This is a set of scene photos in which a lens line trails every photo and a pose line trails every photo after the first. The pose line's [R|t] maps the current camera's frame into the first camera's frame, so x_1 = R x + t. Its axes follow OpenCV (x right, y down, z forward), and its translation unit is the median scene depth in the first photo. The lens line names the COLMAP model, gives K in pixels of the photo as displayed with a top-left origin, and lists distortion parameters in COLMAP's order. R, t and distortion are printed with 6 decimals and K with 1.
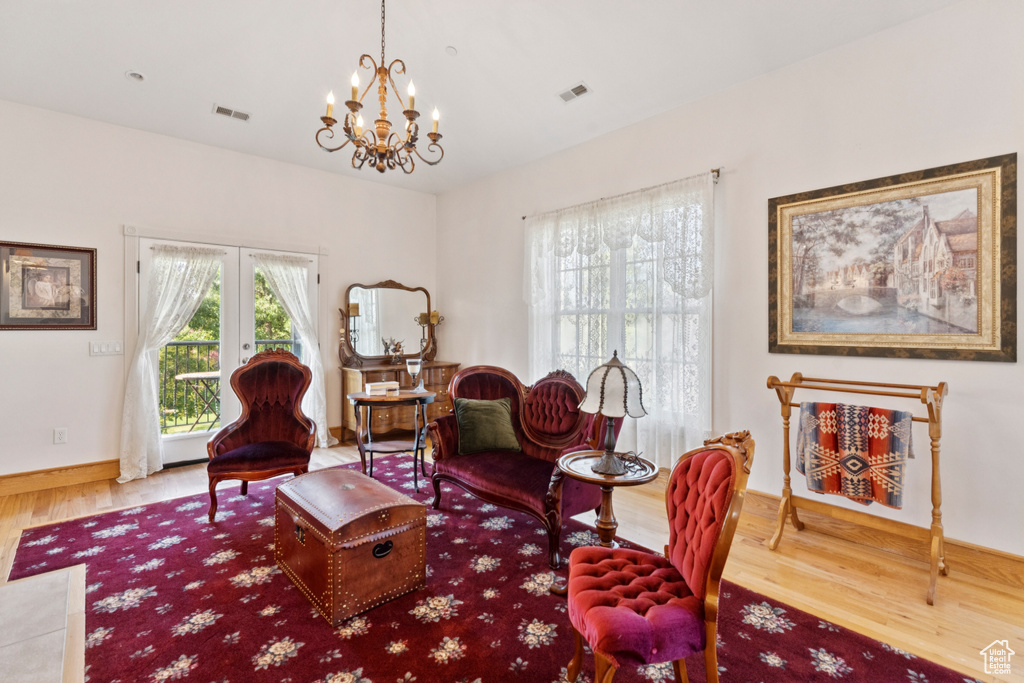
lens RADIAL K [[470.8, 0, 513.9], [0, 470.8, 329.8], [0, 0, 1]] dist [0.000772, 0.000570]
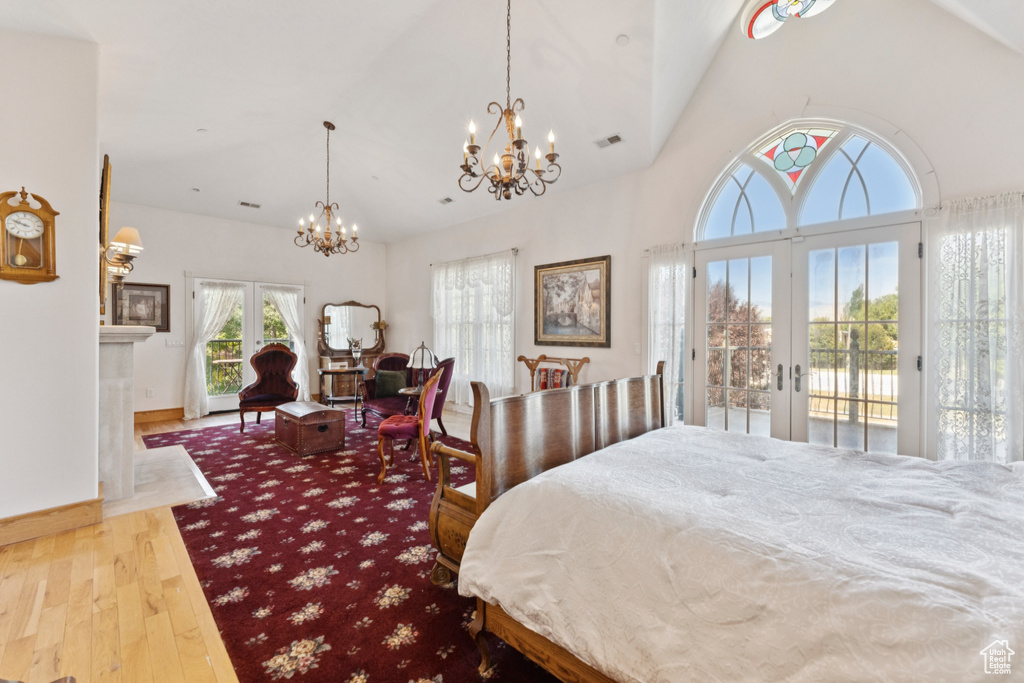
lens RADIAL K [[402.9, 0, 507.8], [0, 402.9, 338.2], [0, 0, 1]] dist [-0.001212, -0.000080]
pose [[0.998941, 0.002751, 0.045936, 0.306096], [-0.003289, 0.999927, 0.011652, 0.001864], [-0.045900, -0.011790, 0.998876, -0.574952]]
